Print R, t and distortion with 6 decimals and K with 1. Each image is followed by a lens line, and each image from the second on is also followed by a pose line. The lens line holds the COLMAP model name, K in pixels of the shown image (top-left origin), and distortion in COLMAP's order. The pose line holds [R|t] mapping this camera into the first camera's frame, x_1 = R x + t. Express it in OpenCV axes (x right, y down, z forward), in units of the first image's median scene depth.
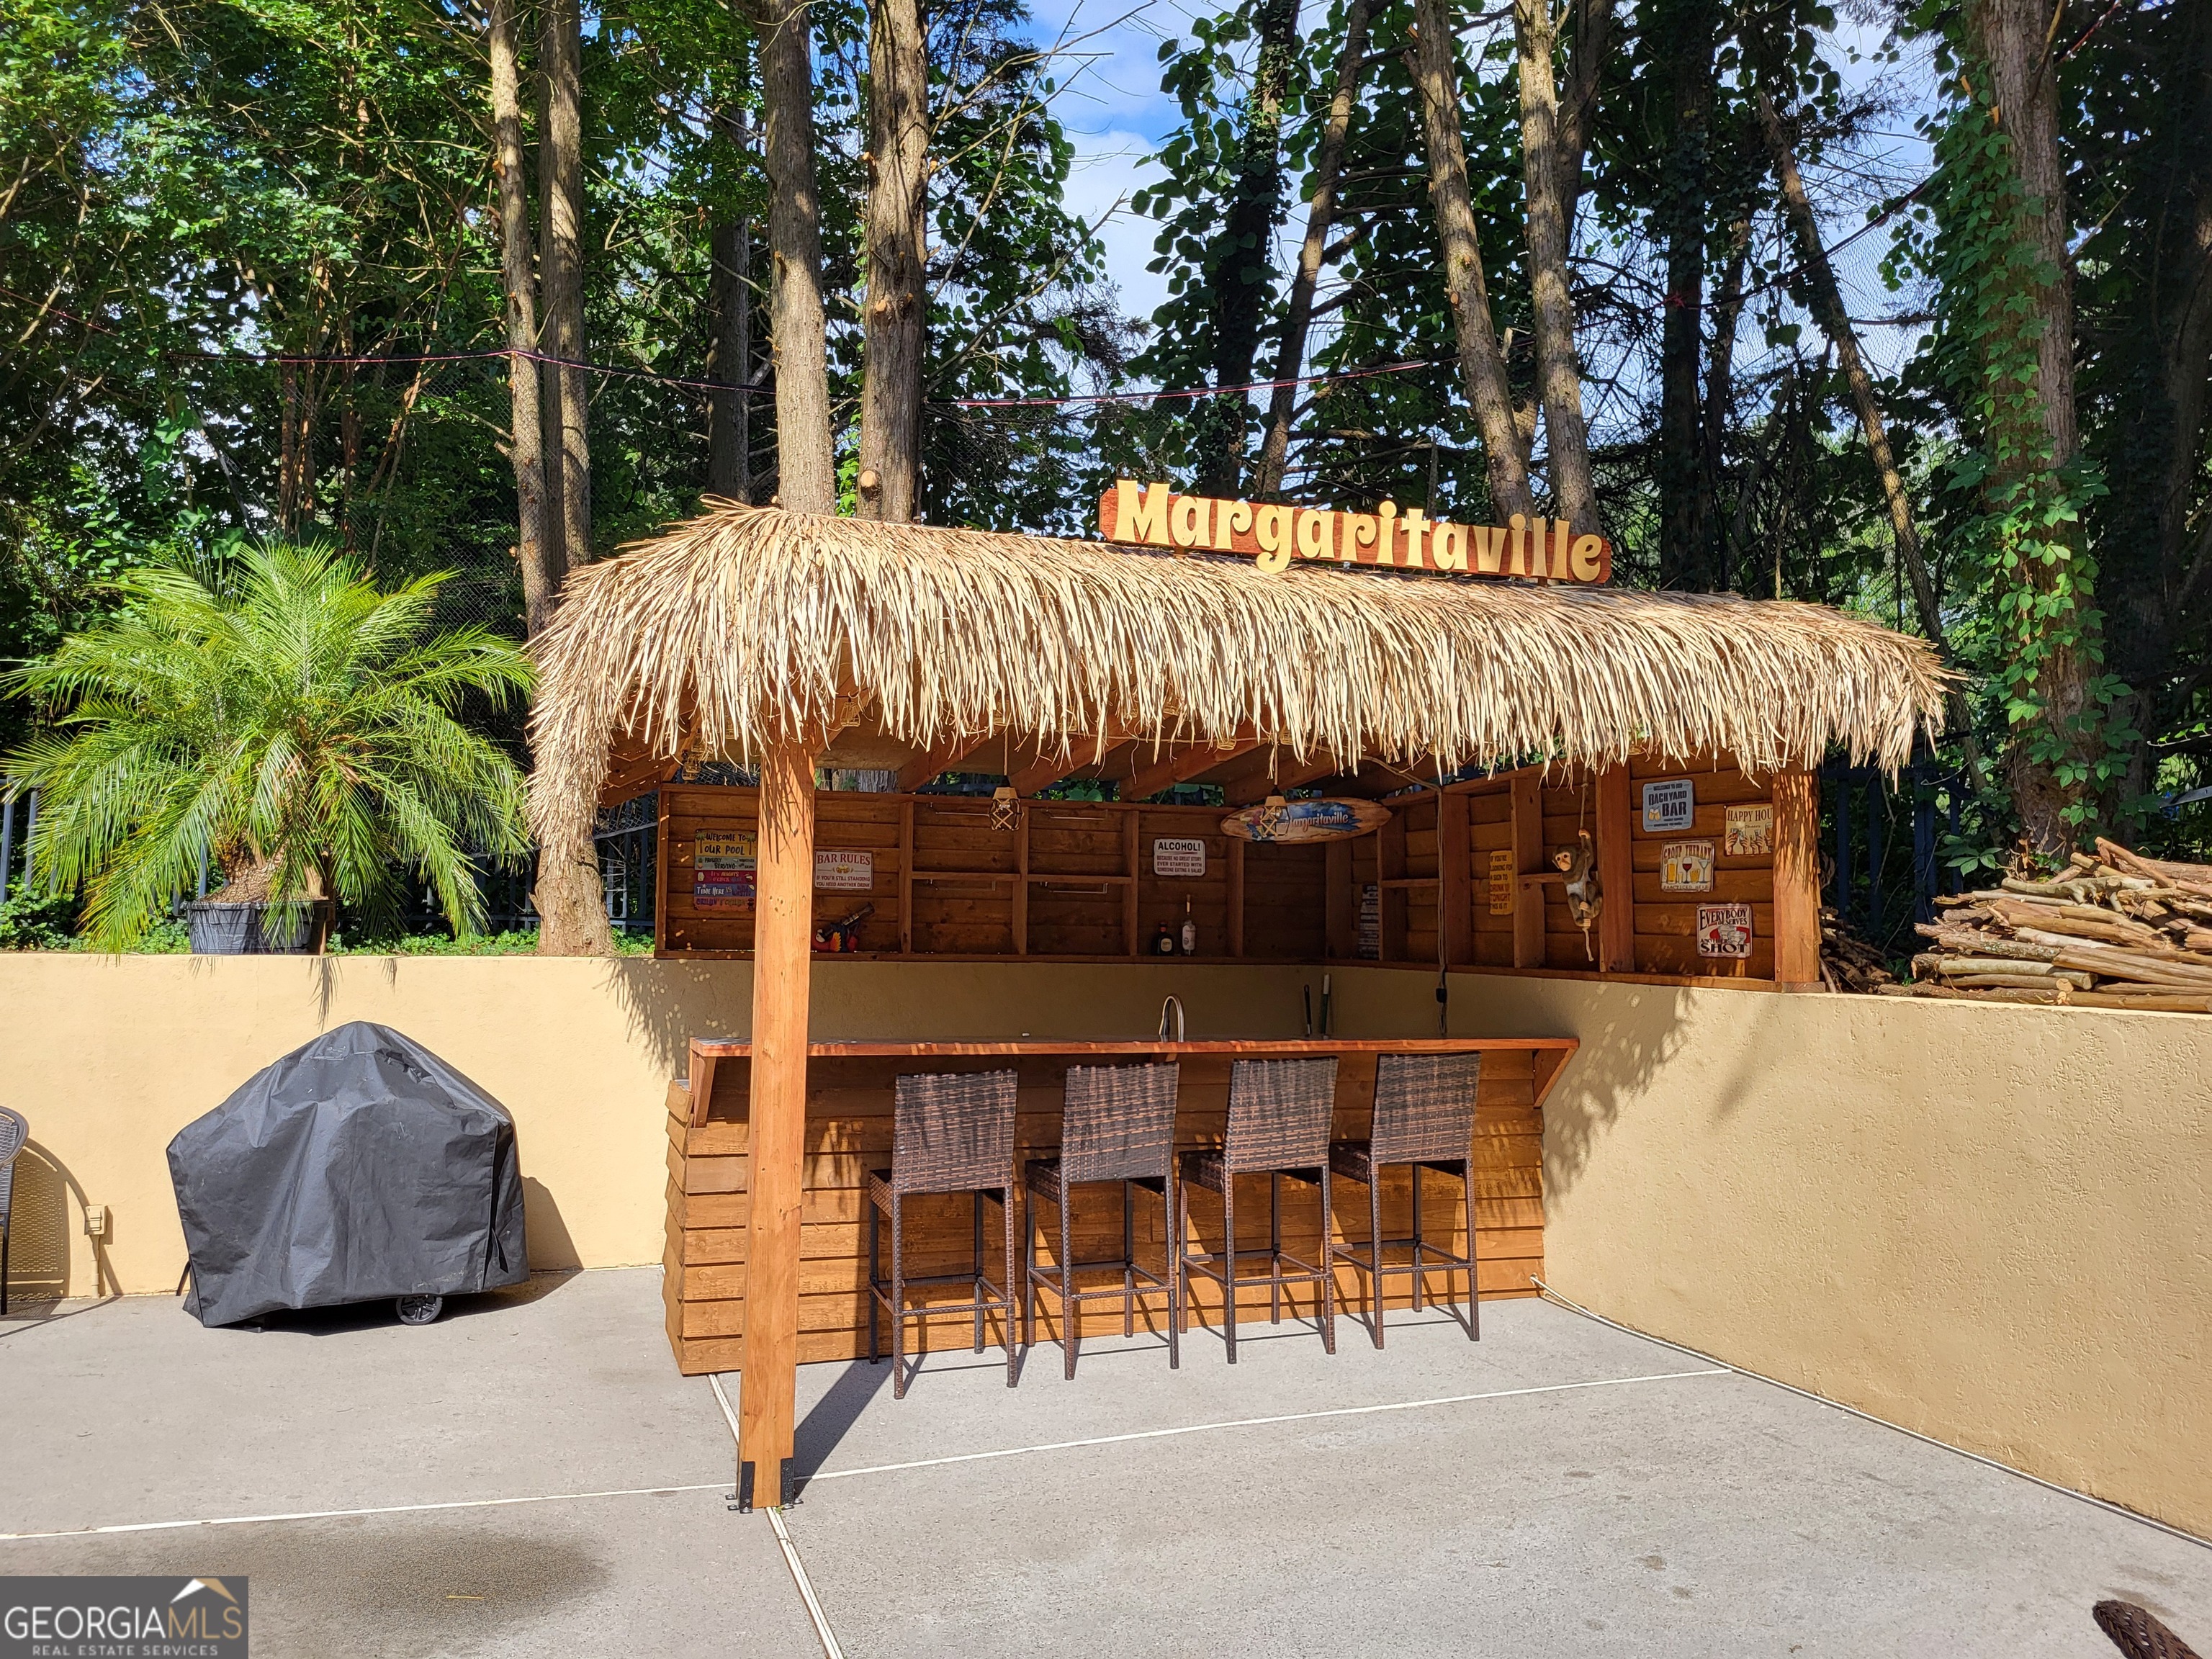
lens RADIAL K [[1714.7, 0, 1106.0], [0, 1714.7, 829.5], [0, 0, 1]] dist [0.011085, -0.002689]
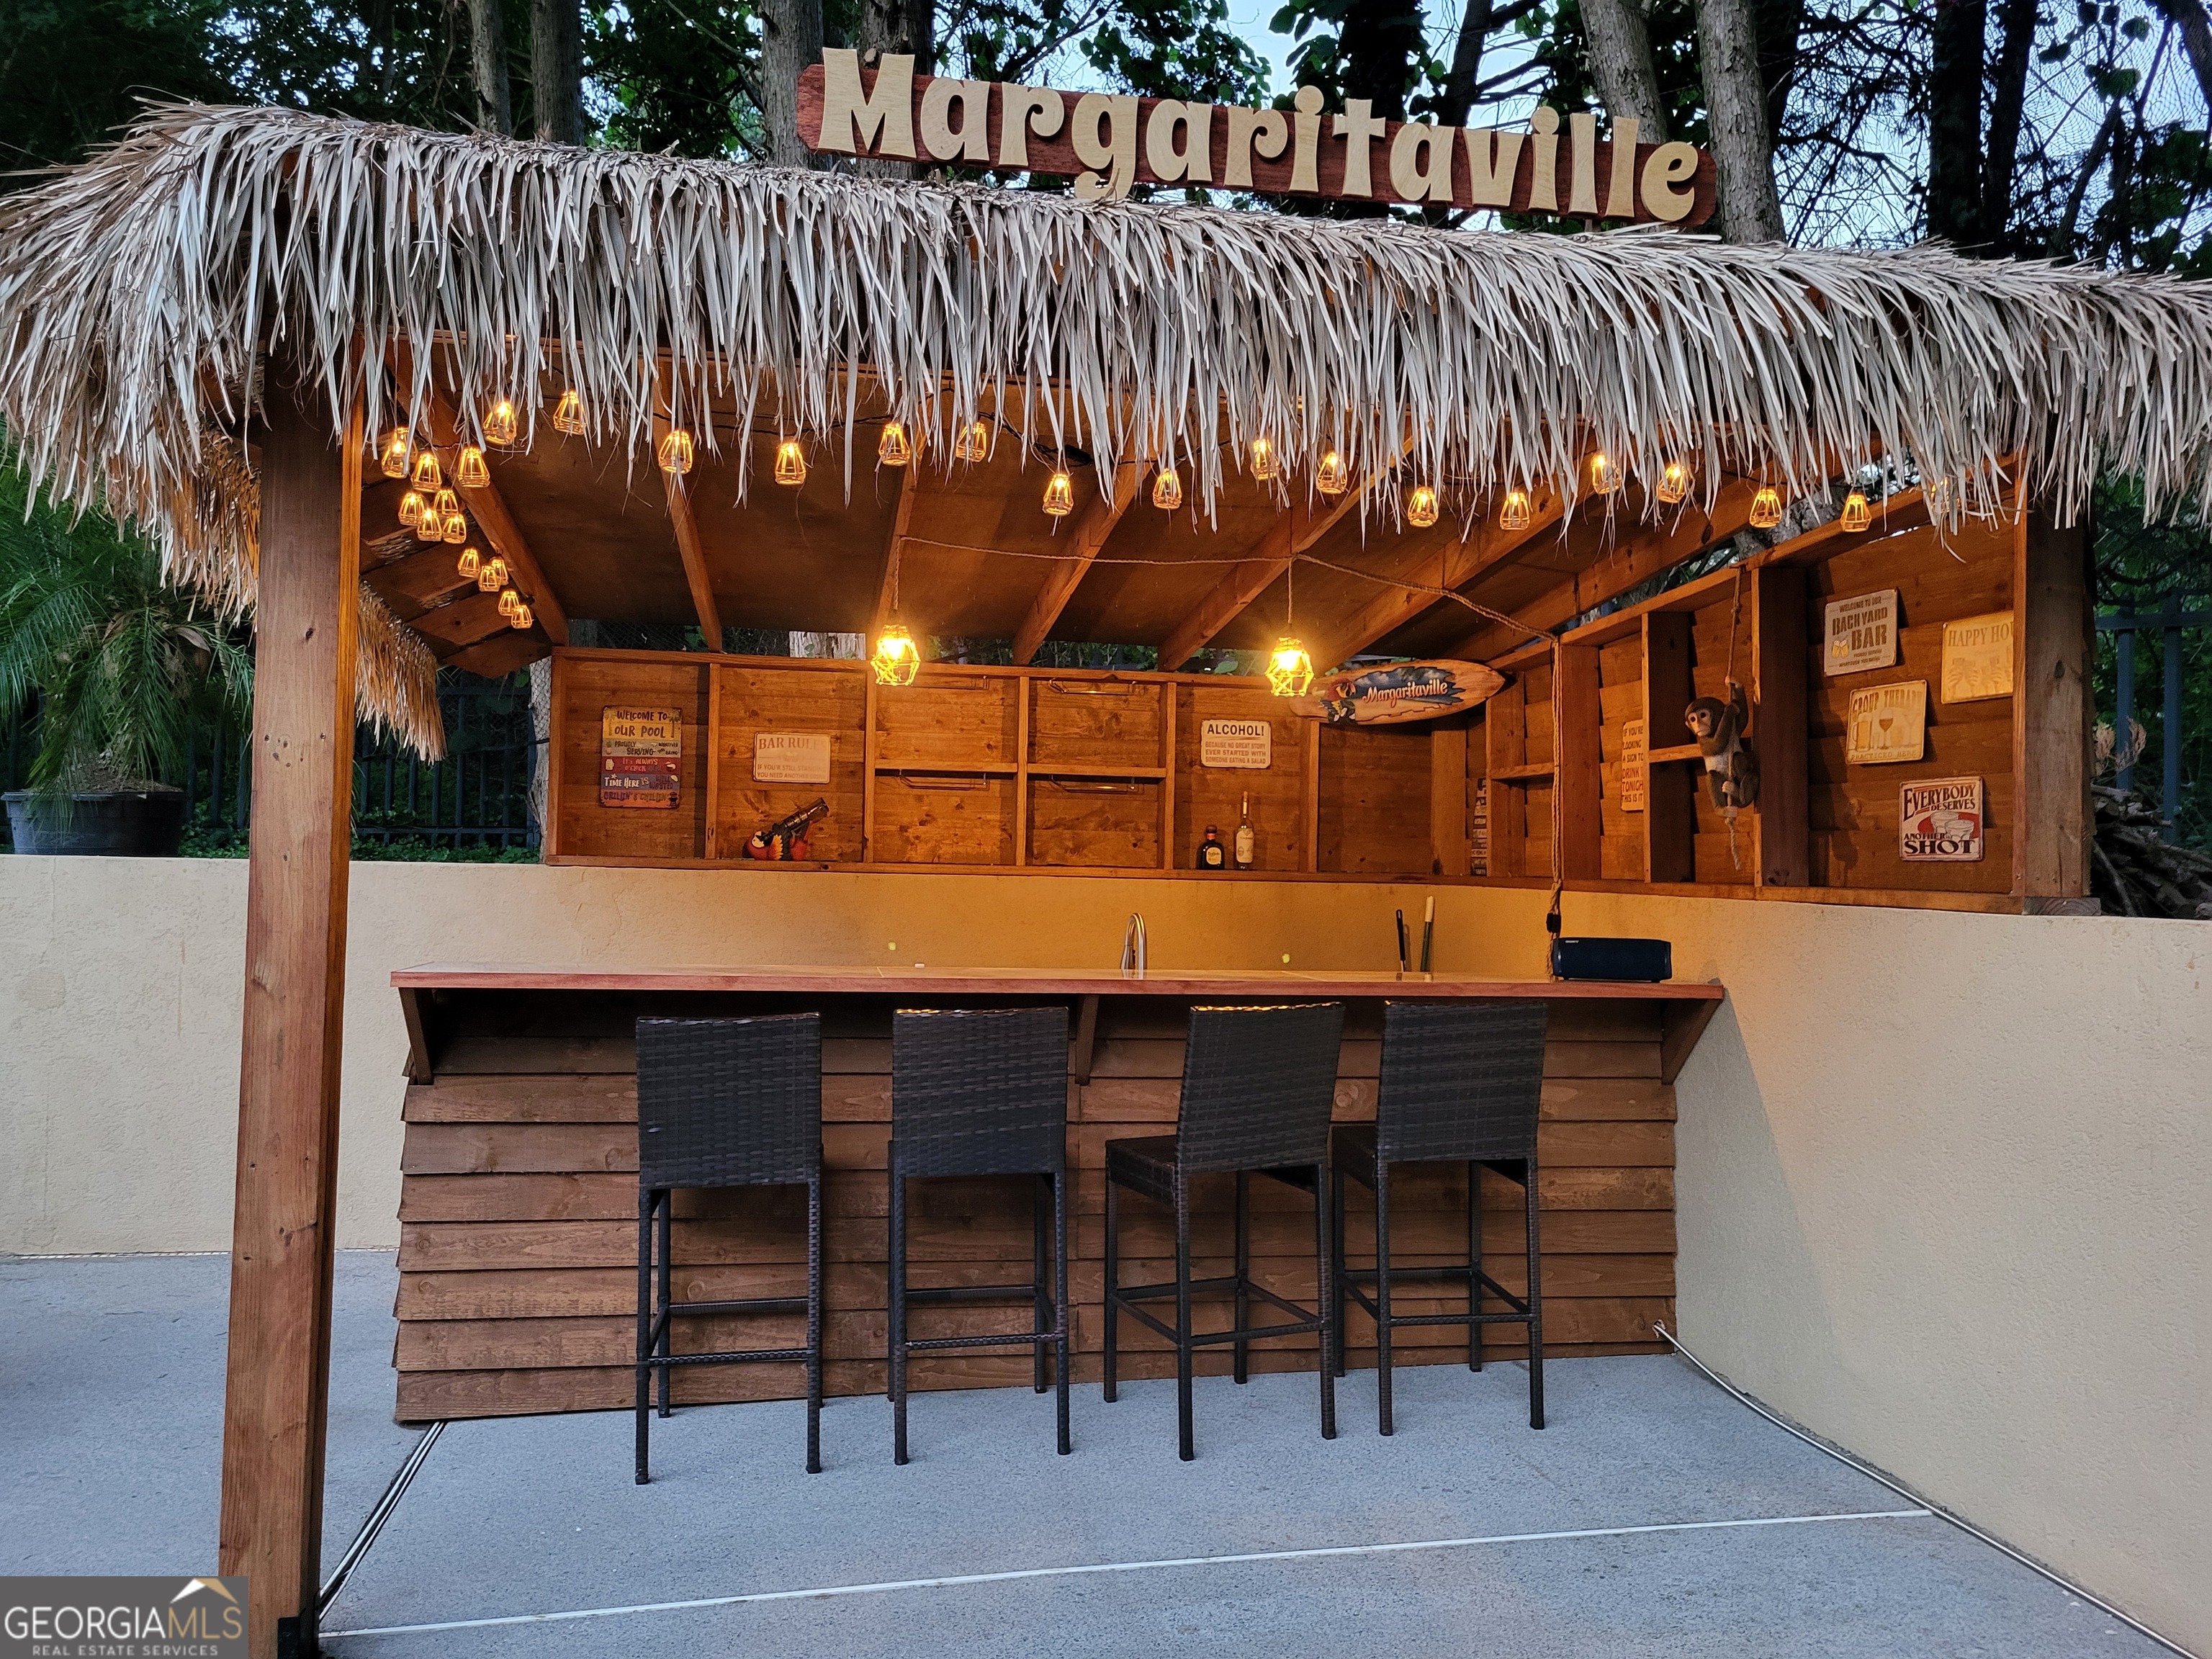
lens RADIAL K [[1714.7, 0, 1106.0], [0, 1714.7, 829.5], [0, 0, 1]] dist [0.011085, -0.002689]
pose [[0.986133, 0.002680, -0.165935, 0.183333], [0.003060, 0.999406, 0.034322, 0.045299], [0.165928, -0.034354, 0.985539, 0.364112]]
